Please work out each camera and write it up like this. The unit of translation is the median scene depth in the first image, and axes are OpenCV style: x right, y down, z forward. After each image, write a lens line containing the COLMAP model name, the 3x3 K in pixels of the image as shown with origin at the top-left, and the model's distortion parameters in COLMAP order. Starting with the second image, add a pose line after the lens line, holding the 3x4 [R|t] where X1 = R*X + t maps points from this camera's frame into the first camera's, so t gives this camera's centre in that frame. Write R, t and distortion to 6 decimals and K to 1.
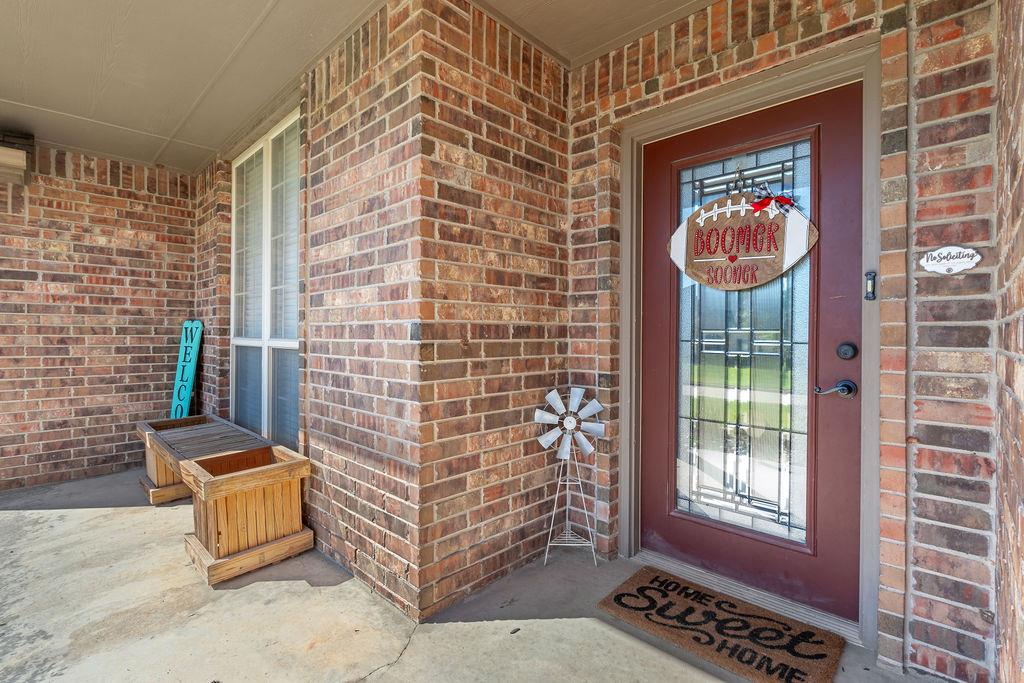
lens RADIAL K [[470.9, 0, 510.7], [0, 470.9, 336.3], [0, 0, 1]] dist [-0.005324, -0.000240]
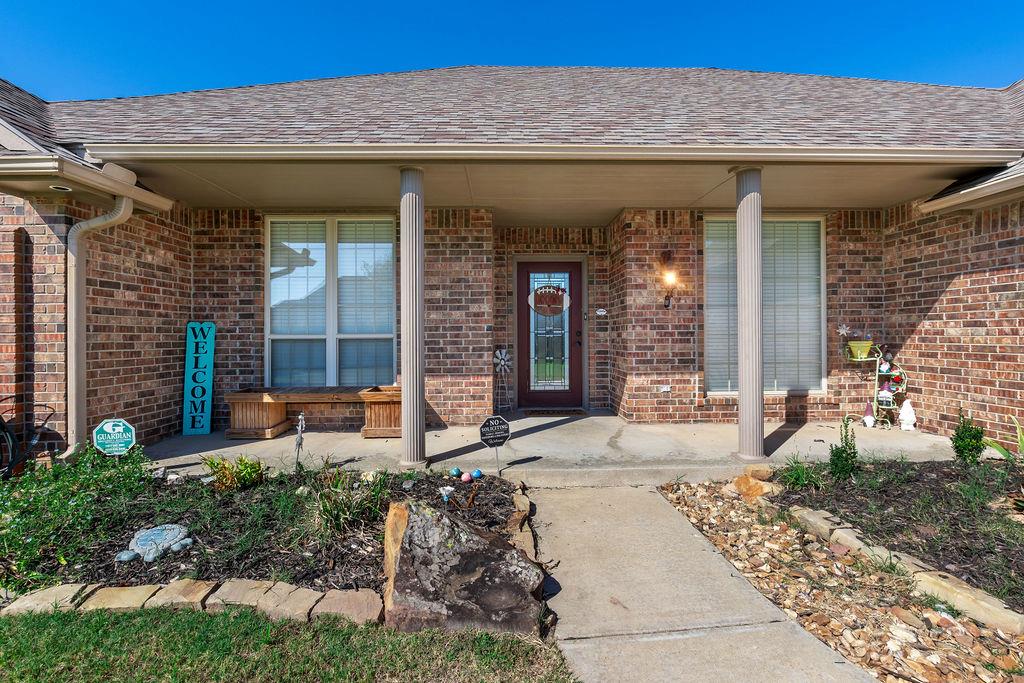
lens RADIAL K [[470.9, 0, 513.2], [0, 470.9, 337.3], [0, 0, 1]] dist [-0.005324, -0.000240]
pose [[0.698441, -0.012767, 0.715554, -1.870958], [0.015178, 0.999880, 0.003025, 0.033396], [-0.715506, 0.008748, 0.698551, -0.994746]]
